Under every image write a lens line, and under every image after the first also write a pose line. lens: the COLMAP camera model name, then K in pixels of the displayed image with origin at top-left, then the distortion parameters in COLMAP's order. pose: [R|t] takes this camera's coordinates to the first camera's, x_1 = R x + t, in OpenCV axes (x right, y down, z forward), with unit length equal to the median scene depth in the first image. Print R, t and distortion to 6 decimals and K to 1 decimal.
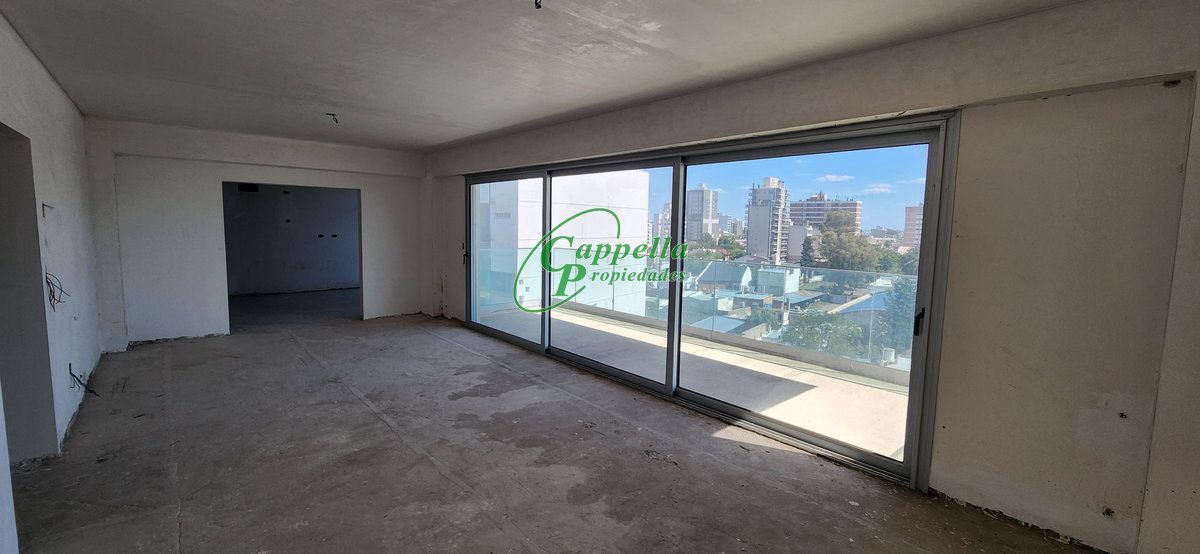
lens RADIAL K [[487.3, 0, 603.7], [0, 487.3, 285.0], [0, 0, 1]] dist [0.001298, 0.000147]
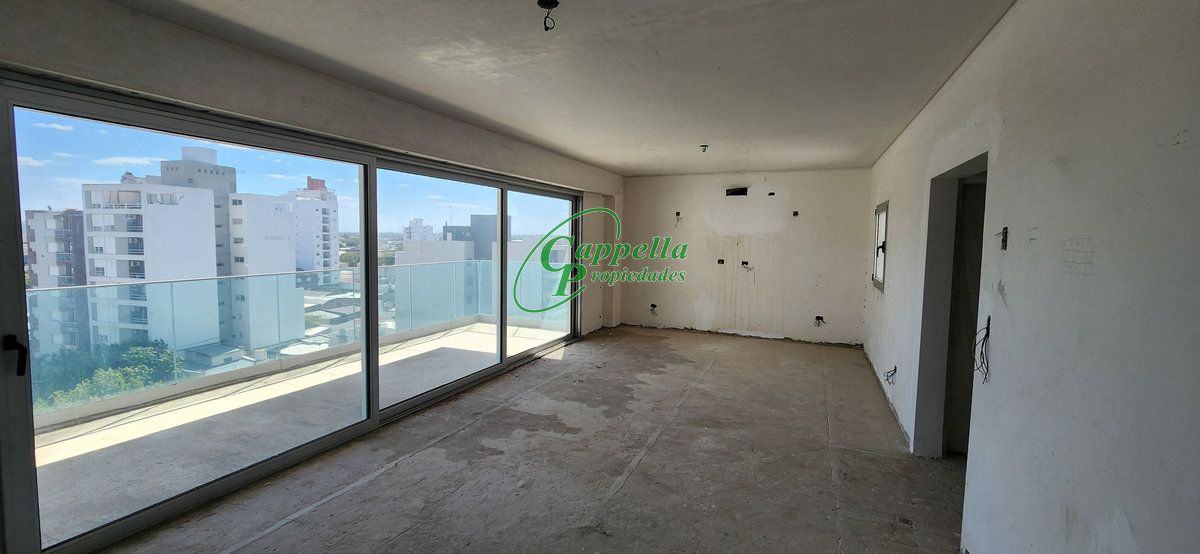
lens RADIAL K [[487.3, 0, 603.5], [0, 487.3, 266.3], [0, 0, 1]] dist [0.001298, 0.000147]
pose [[-0.425718, -0.078388, 0.901454, -1.158133], [0.092201, 0.987297, 0.129395, -0.184205], [-0.900146, 0.138201, -0.413083, 1.333578]]
